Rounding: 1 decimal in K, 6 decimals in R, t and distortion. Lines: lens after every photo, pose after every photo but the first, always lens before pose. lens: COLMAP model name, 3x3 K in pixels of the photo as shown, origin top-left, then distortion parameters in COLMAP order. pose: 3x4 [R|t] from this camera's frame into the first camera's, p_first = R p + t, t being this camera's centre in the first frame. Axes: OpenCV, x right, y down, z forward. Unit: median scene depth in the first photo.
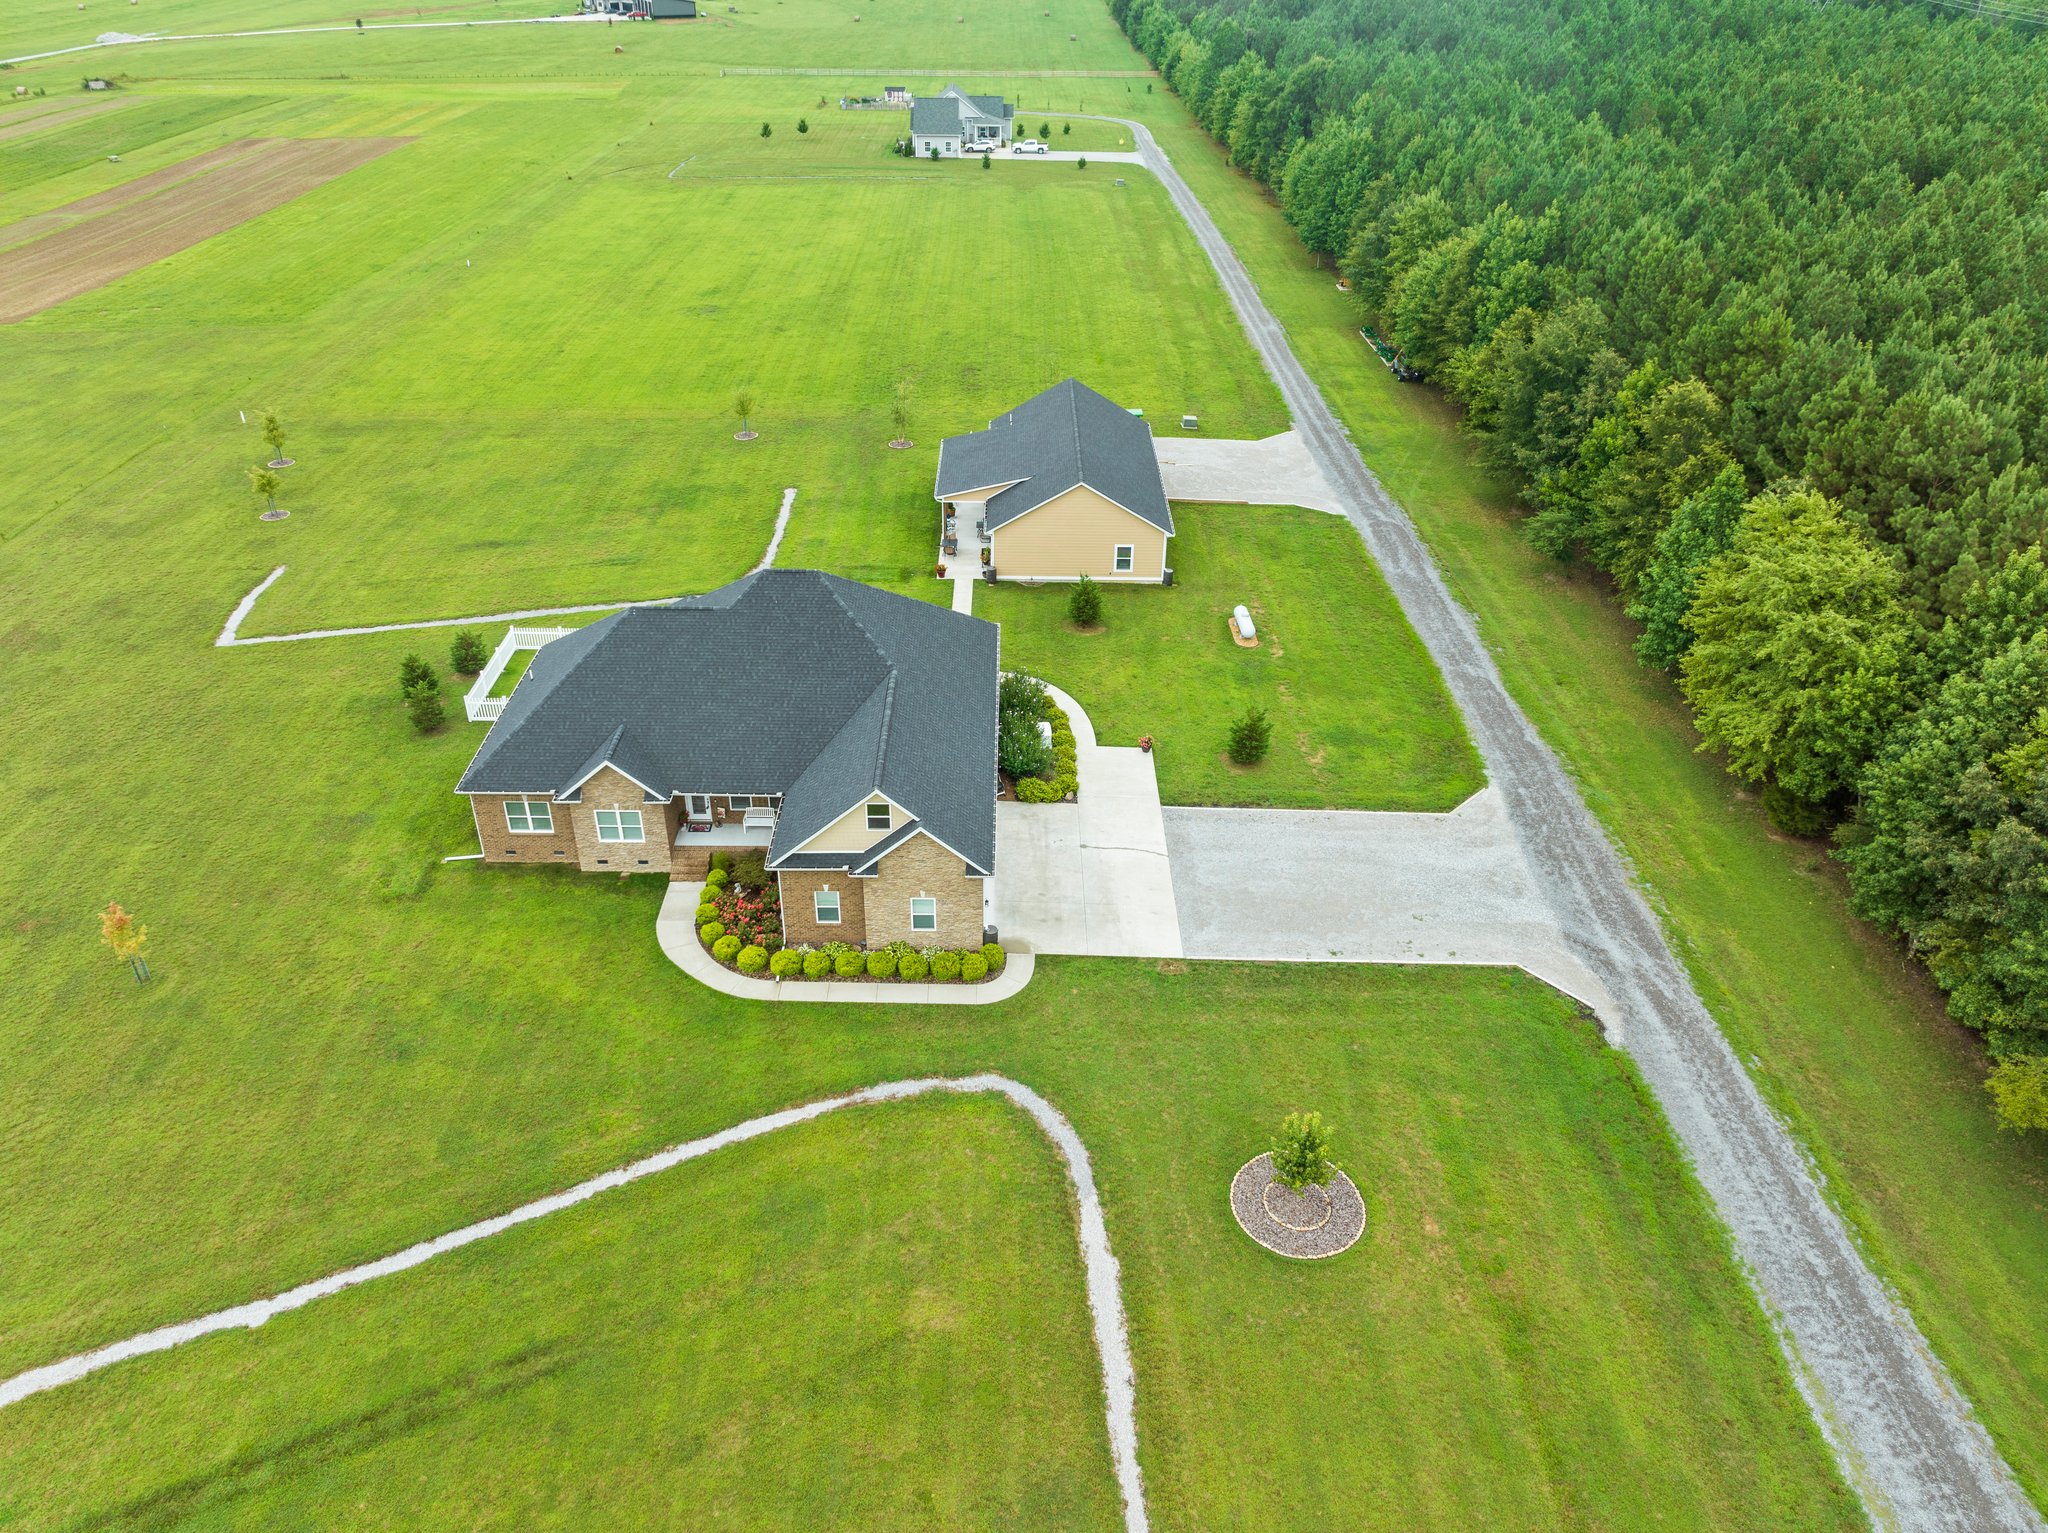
lens RADIAL K [[1444.4, 0, 1024.0], [0, 1444.4, 766.5], [0, 0, 1]] dist [-0.006003, -0.063394]
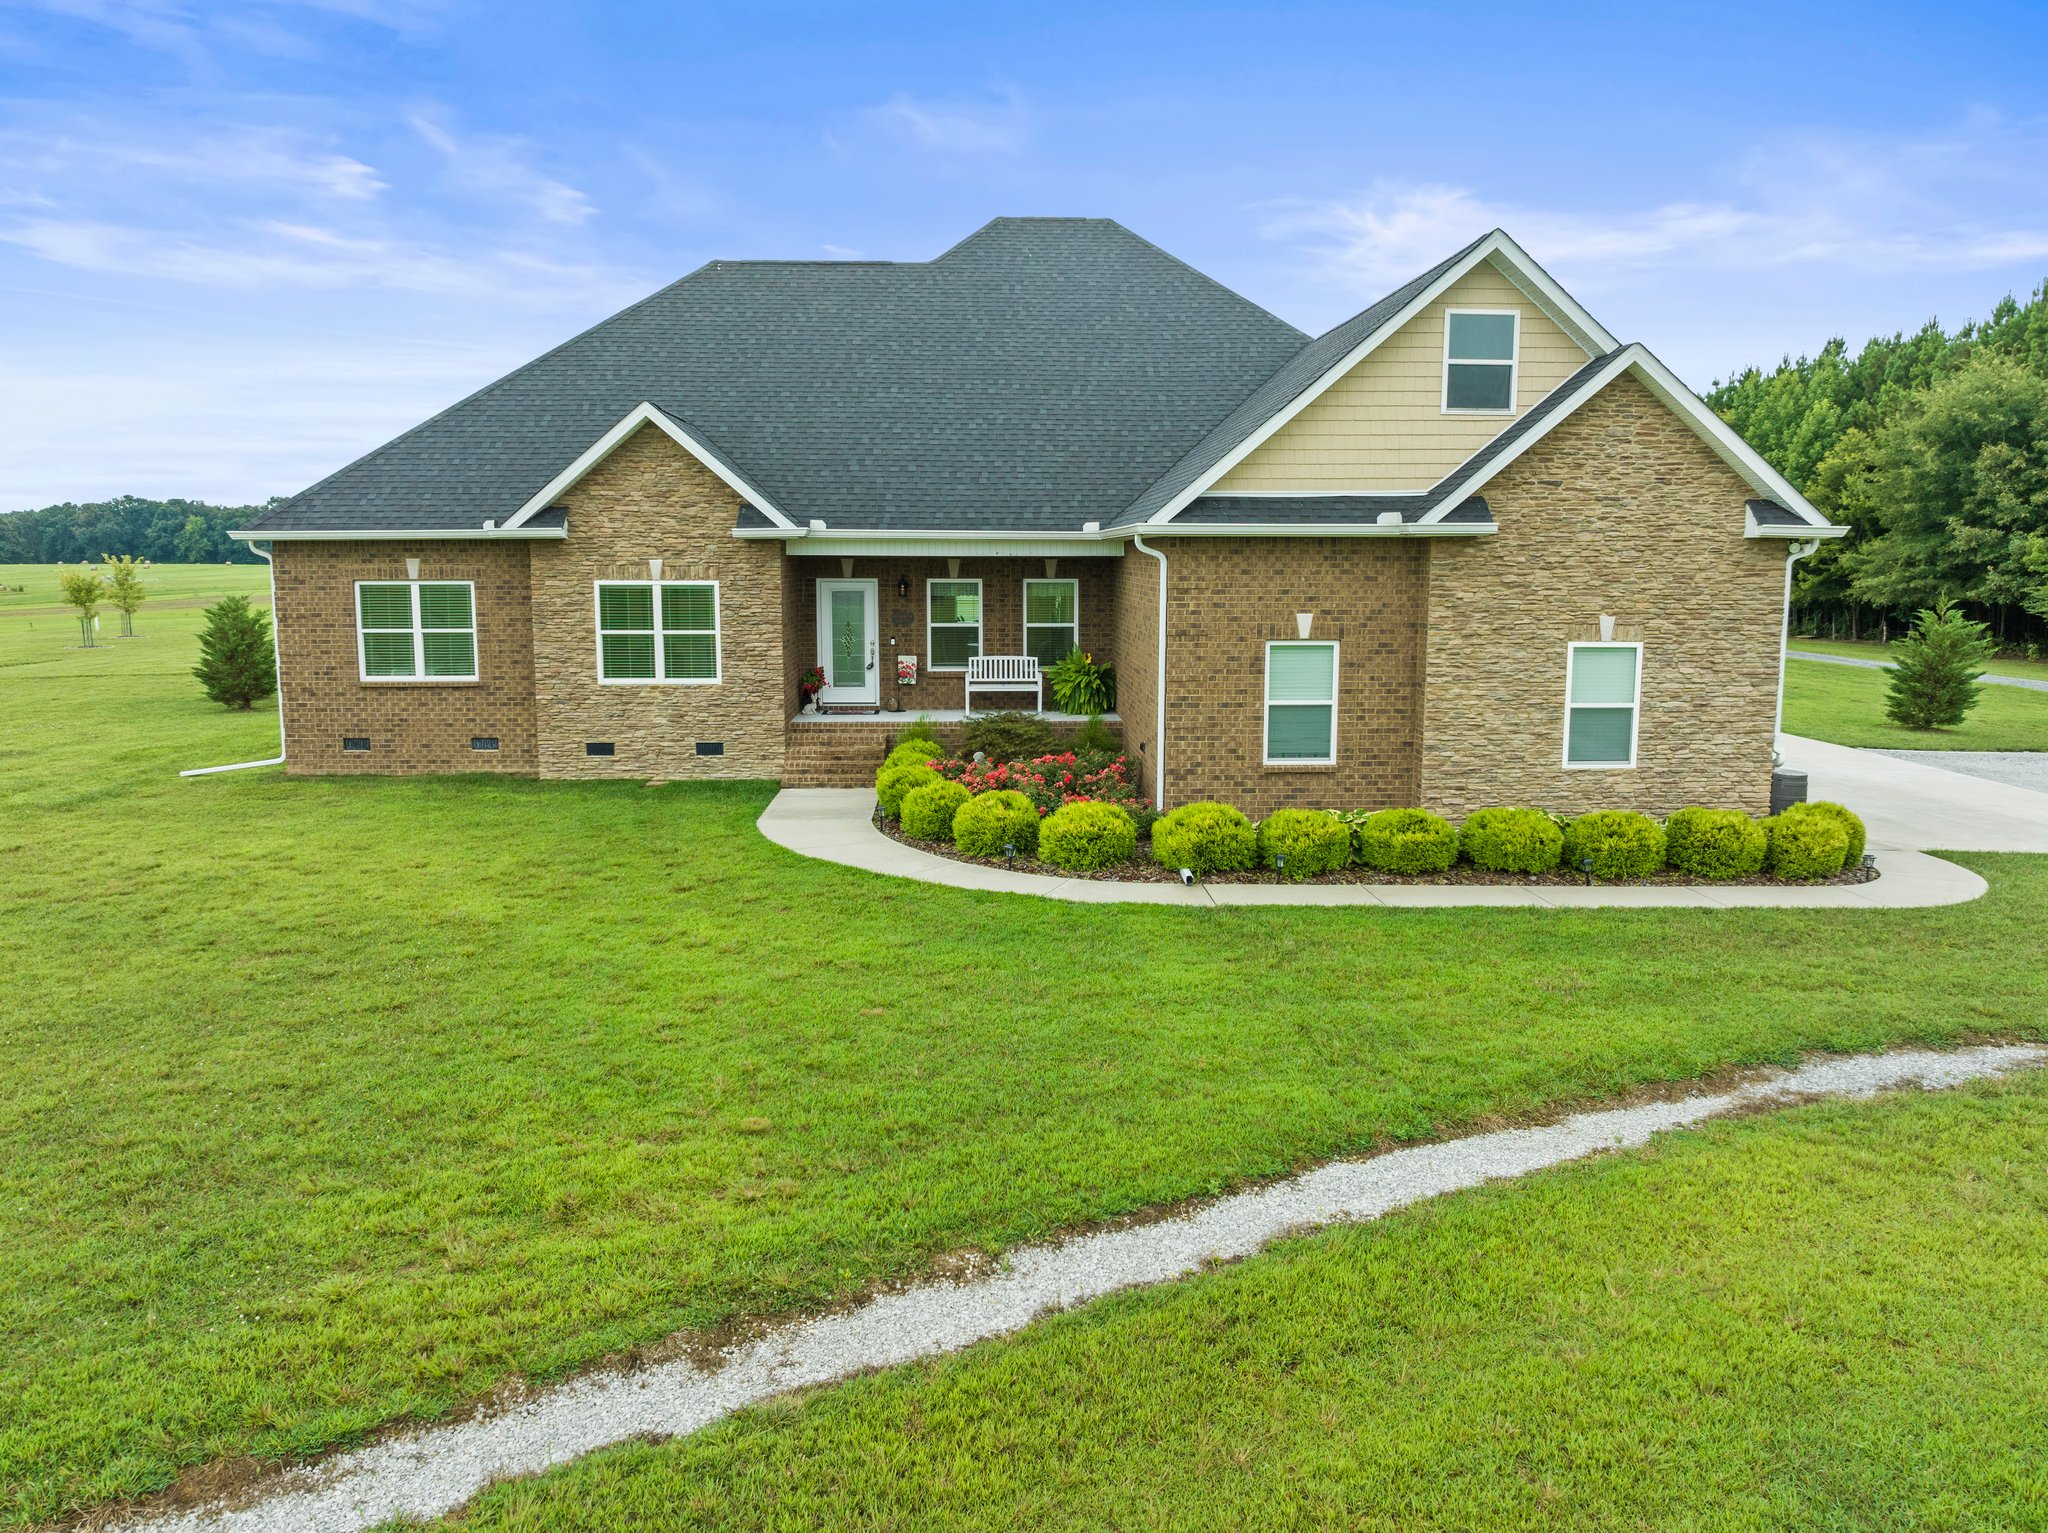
lens RADIAL K [[1444.4, 0, 1024.0], [0, 1444.4, 766.5], [0, 0, 1]] dist [-0.006003, -0.063394]
pose [[0.999278, -0.019175, 0.032802, -0.196630], [0.030857, 0.913290, -0.406139, 0.226635], [-0.022170, 0.406858, 0.913222, 0.663987]]
